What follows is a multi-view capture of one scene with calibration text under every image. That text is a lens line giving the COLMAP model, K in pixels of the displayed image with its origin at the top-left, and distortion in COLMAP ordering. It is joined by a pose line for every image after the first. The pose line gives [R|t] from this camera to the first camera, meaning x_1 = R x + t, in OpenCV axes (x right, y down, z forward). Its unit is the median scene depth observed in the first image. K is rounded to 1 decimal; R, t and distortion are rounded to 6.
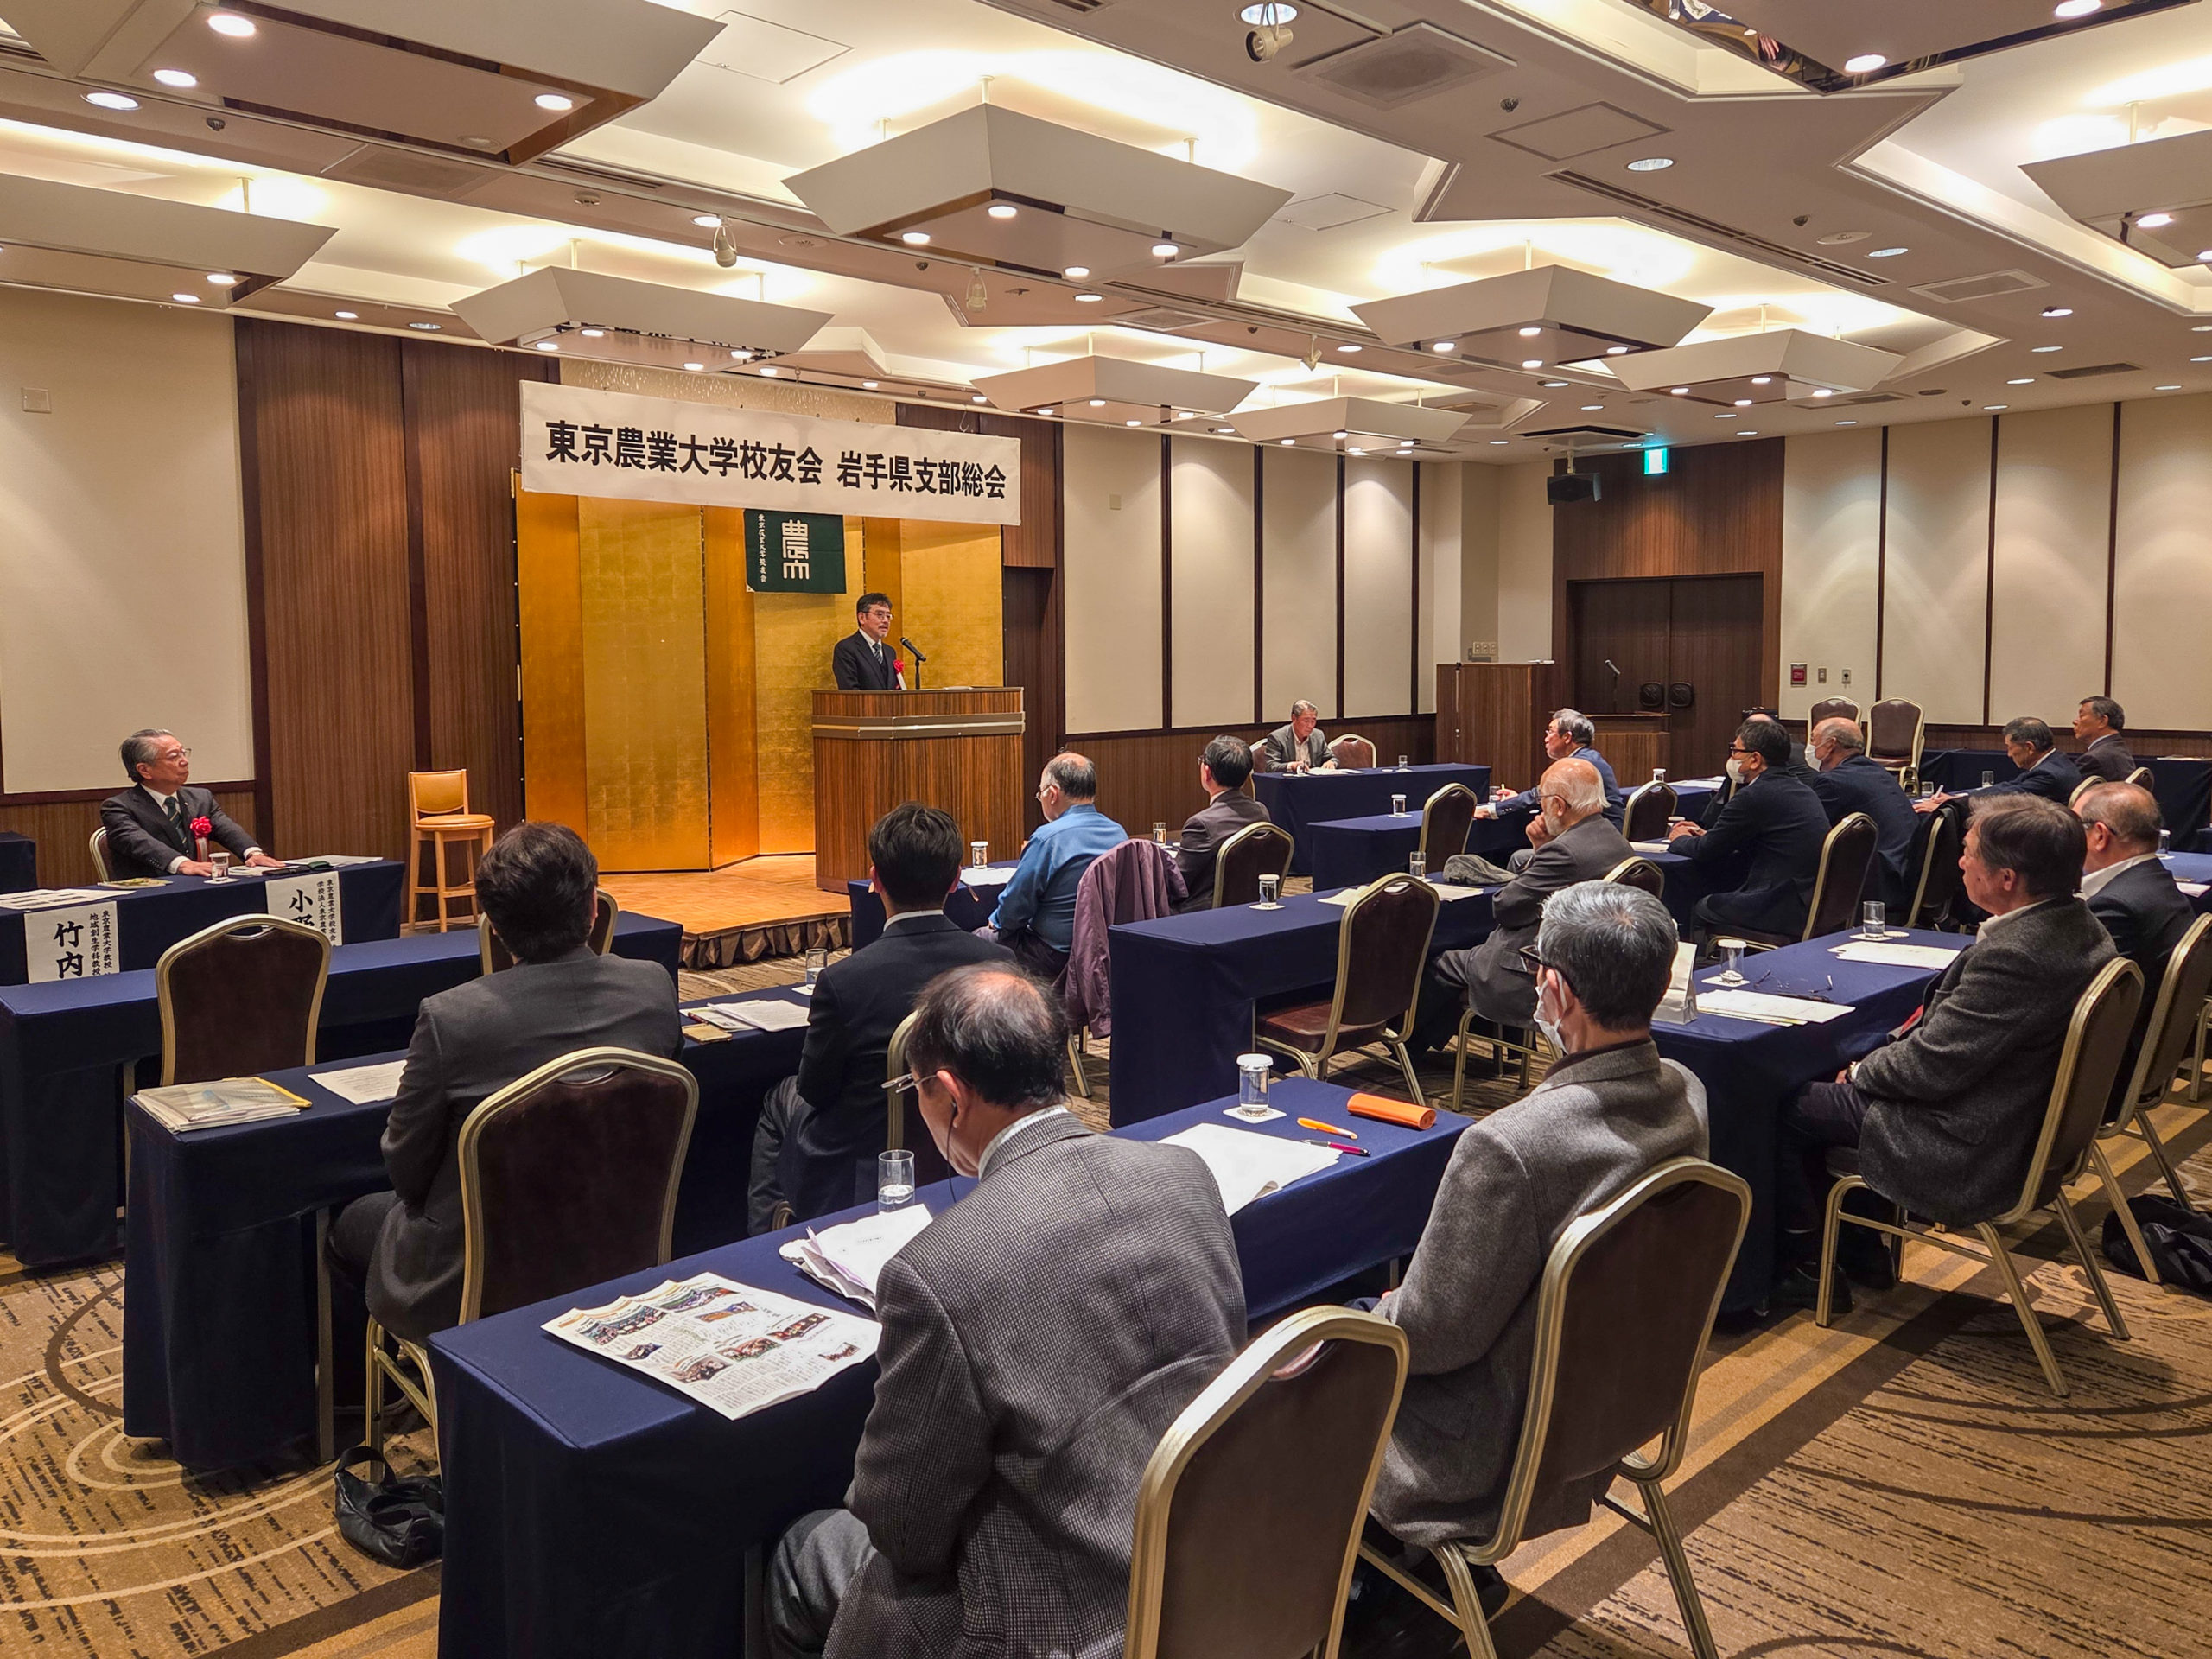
lens RADIAL K [[1652.9, 0, 1097.8], [0, 1652.9, 757.3], [0, 0, 1]] dist [-0.000299, -0.001606]
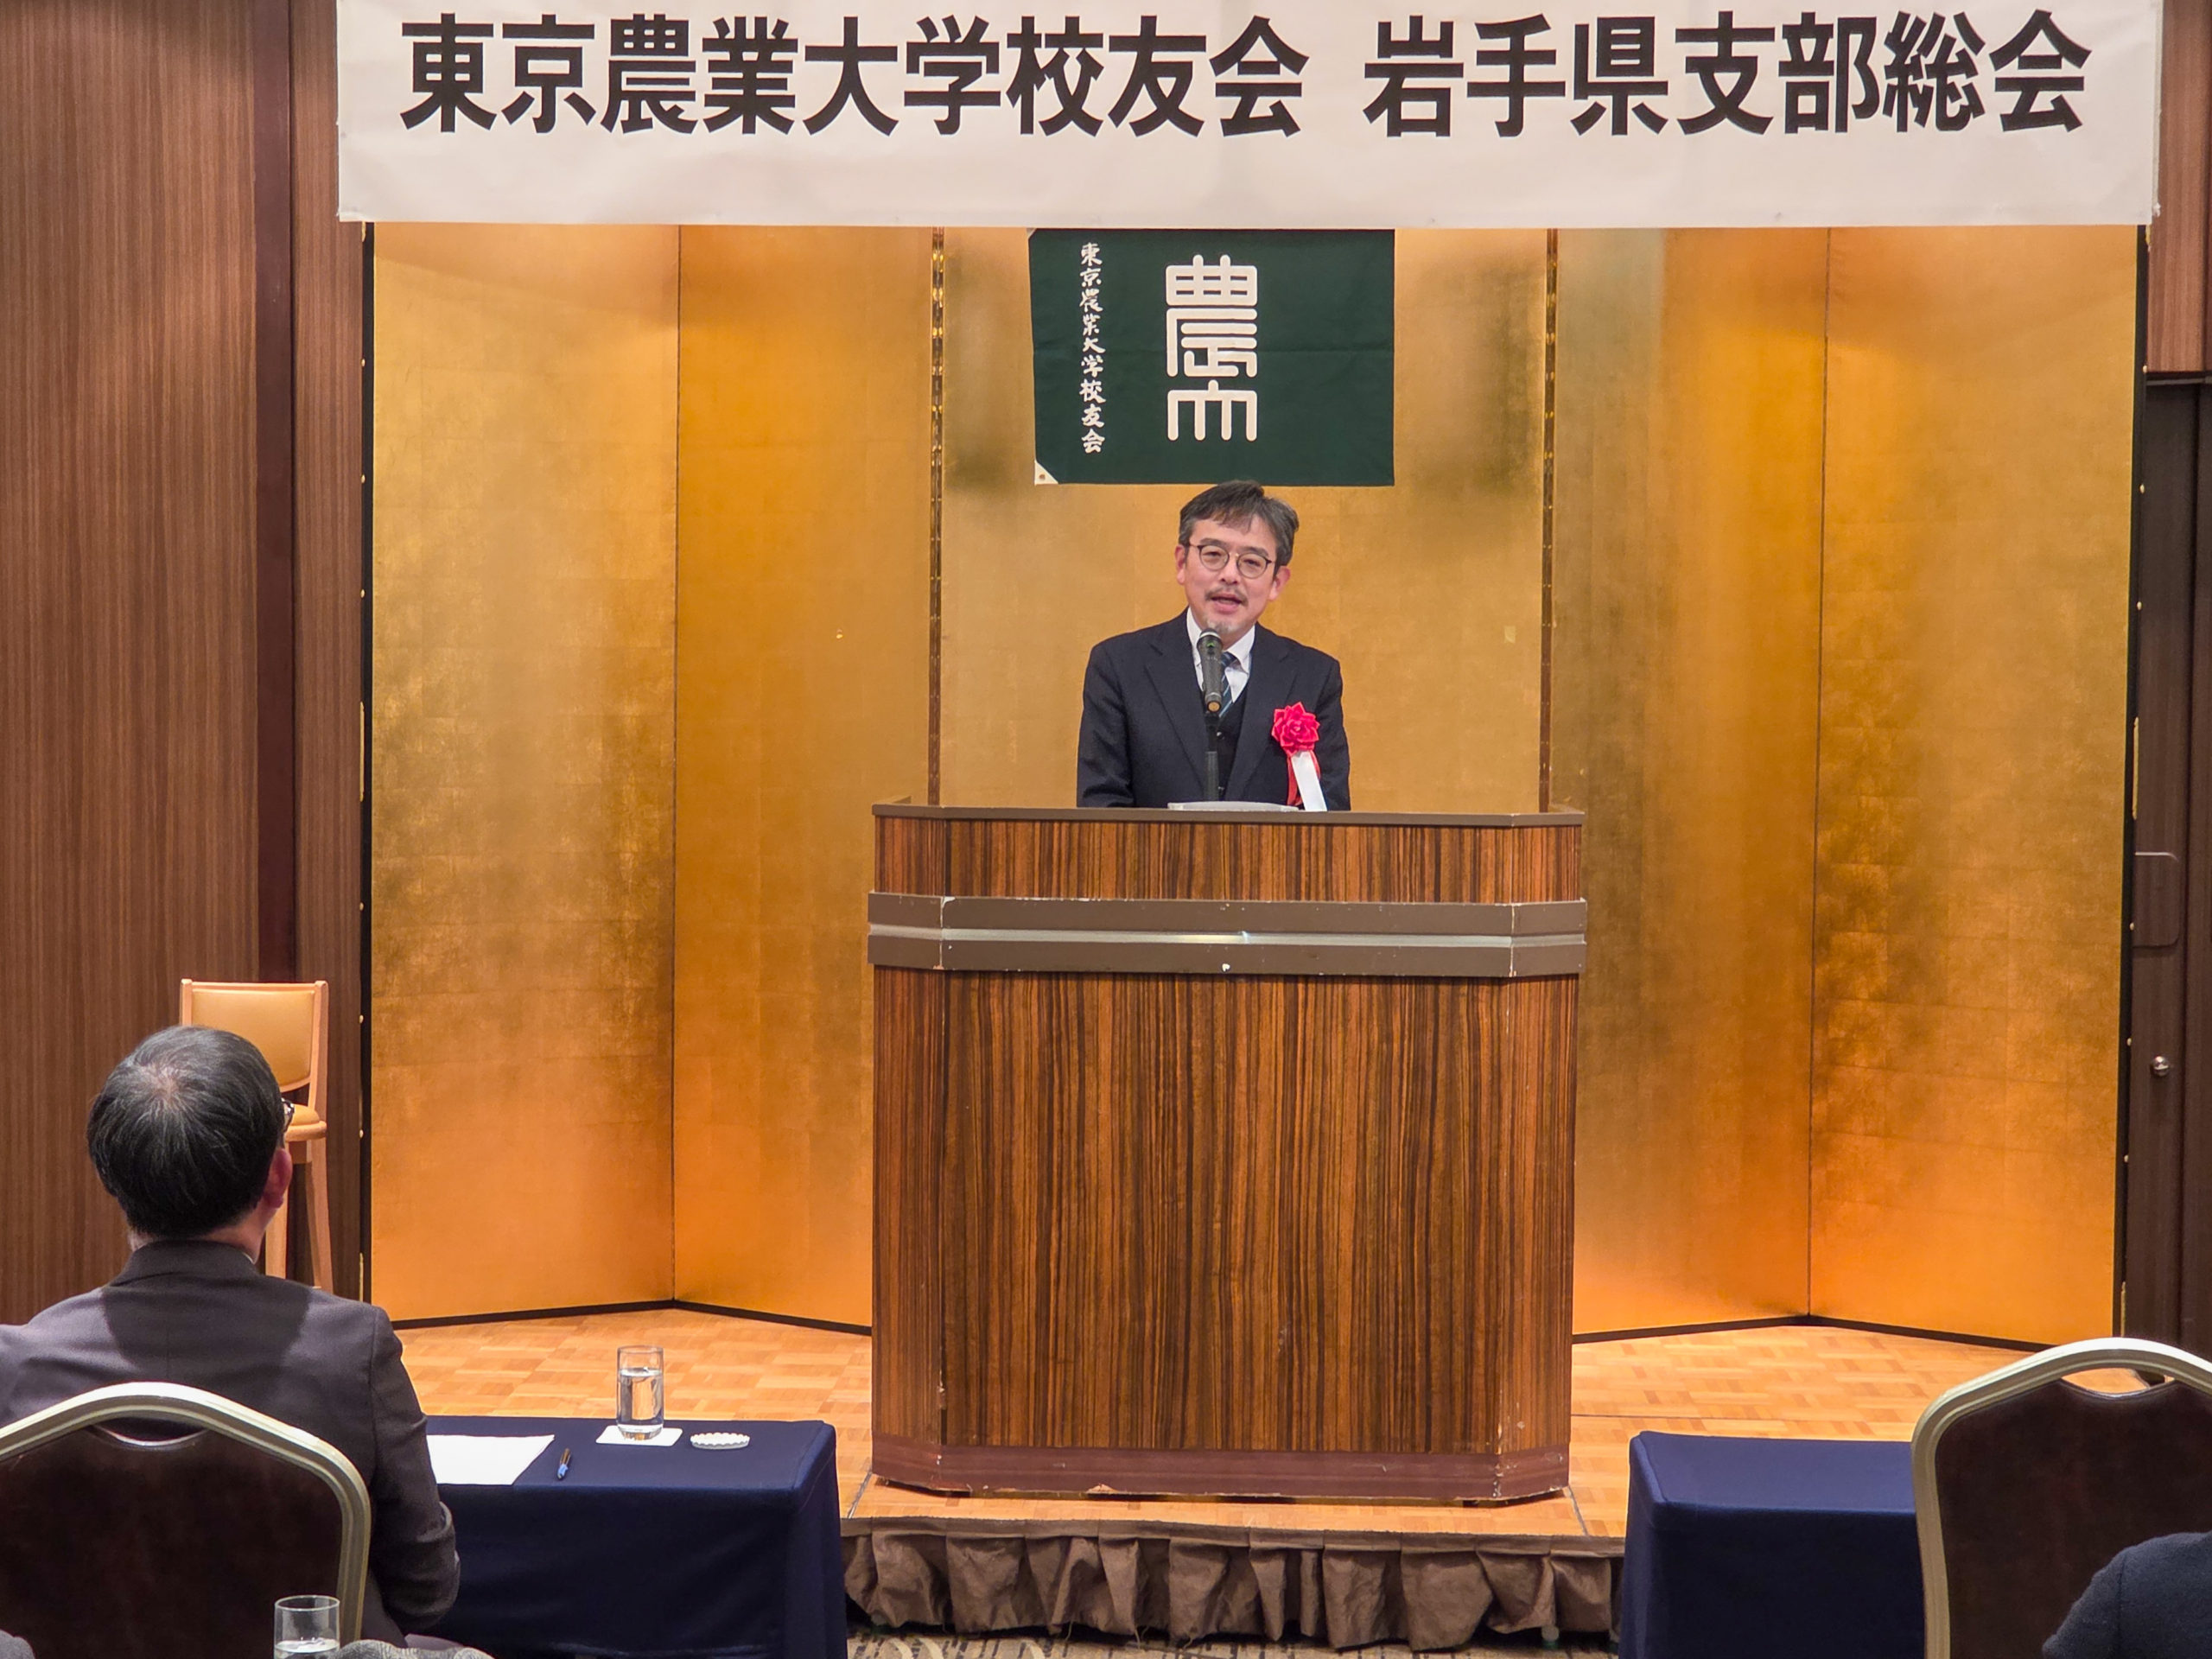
lens RADIAL K [[4466.4, 0, 1105.7], [0, 4466.4, 831.8], [0, 0, 1]] dist [0.046867, 0.000000]
pose [[0.665455, 0.038006, -0.745469, 0.461849], [-0.057002, 0.998374, 0.000016, -0.035205], [0.744258, 0.042482, 0.666540, 0.448063]]
